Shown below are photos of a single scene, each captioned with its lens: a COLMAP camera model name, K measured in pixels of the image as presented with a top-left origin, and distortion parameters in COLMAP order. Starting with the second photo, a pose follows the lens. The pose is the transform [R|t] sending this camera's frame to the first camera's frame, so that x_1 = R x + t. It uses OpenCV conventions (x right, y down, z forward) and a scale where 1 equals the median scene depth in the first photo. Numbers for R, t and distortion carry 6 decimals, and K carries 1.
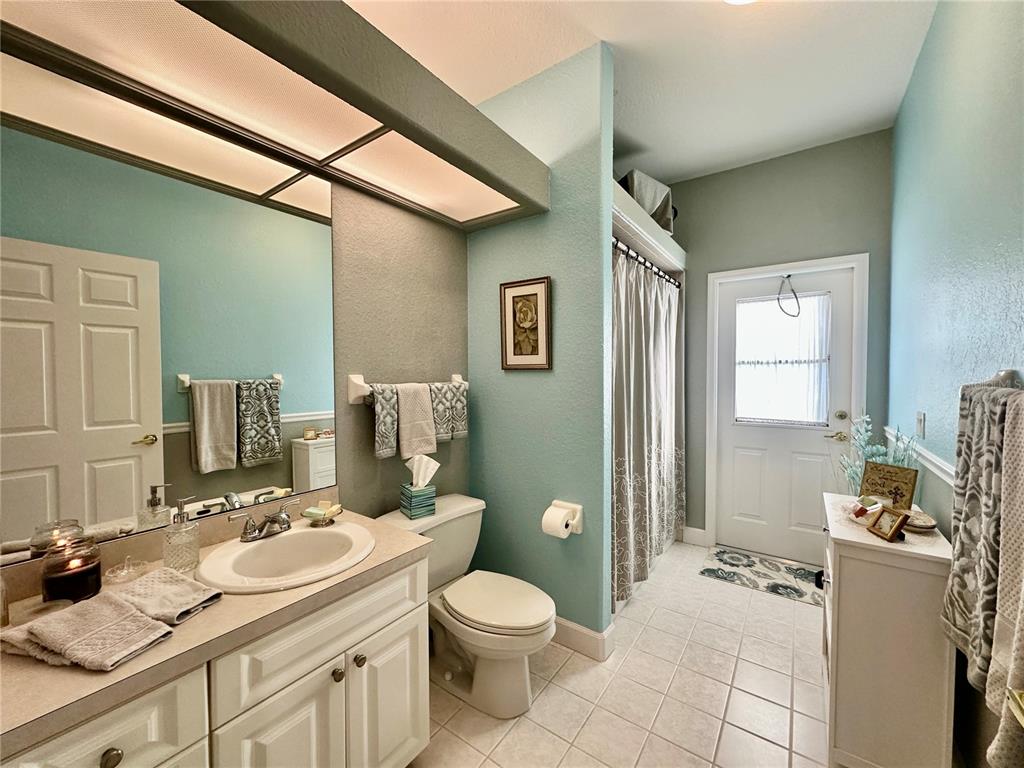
lens RADIAL K [[405.5, 0, 510.8], [0, 405.5, 380.8], [0, 0, 1]] dist [-0.004487, 0.000704]
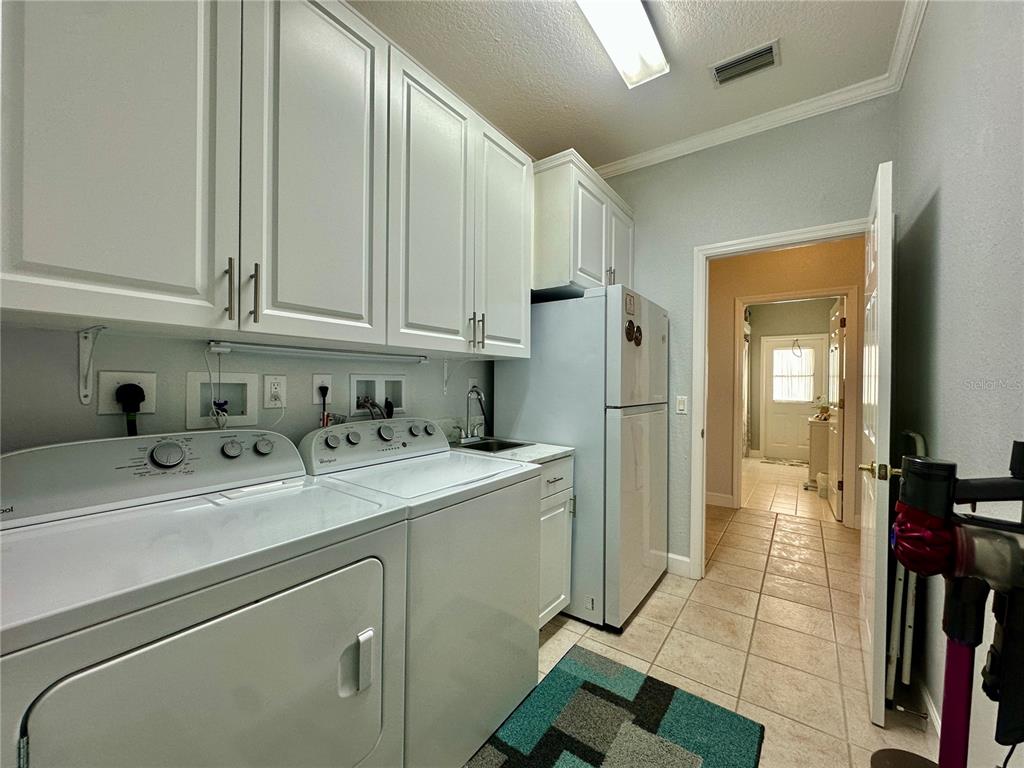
lens RADIAL K [[405.5, 0, 515.6], [0, 405.5, 385.9], [0, 0, 1]] dist [-0.004487, 0.000704]
pose [[0.999927, 0.011492, -0.003619, -0.881895], [-0.011555, 0.999772, -0.017942, 0.067369], [0.003412, 0.017983, 0.999832, -1.274490]]
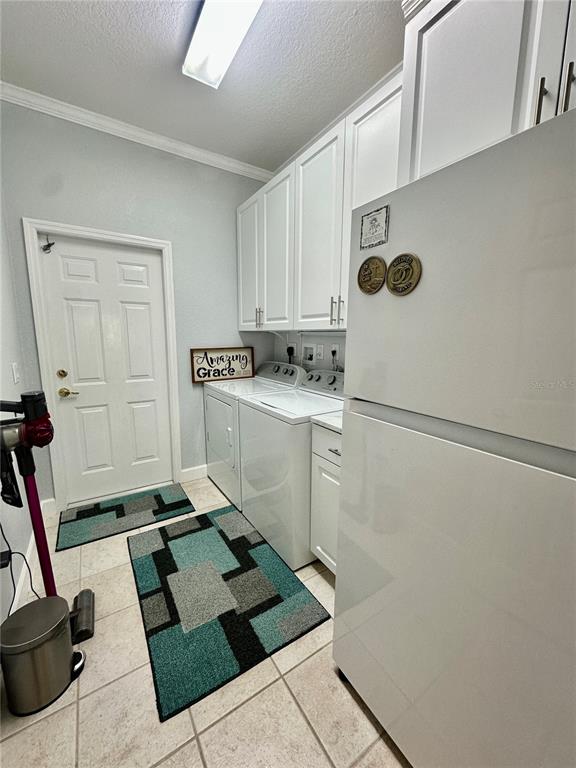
lens RADIAL K [[304.1, 0, 287.8], [0, 304.1, 382.9], [0, 0, 1]] dist [-0.004487, 0.000704]
pose [[-0.359934, 0.143338, -0.921901, 1.867996], [-0.028146, 0.986010, 0.164294, -0.194812], [0.932553, 0.085083, -0.350864, 2.572093]]
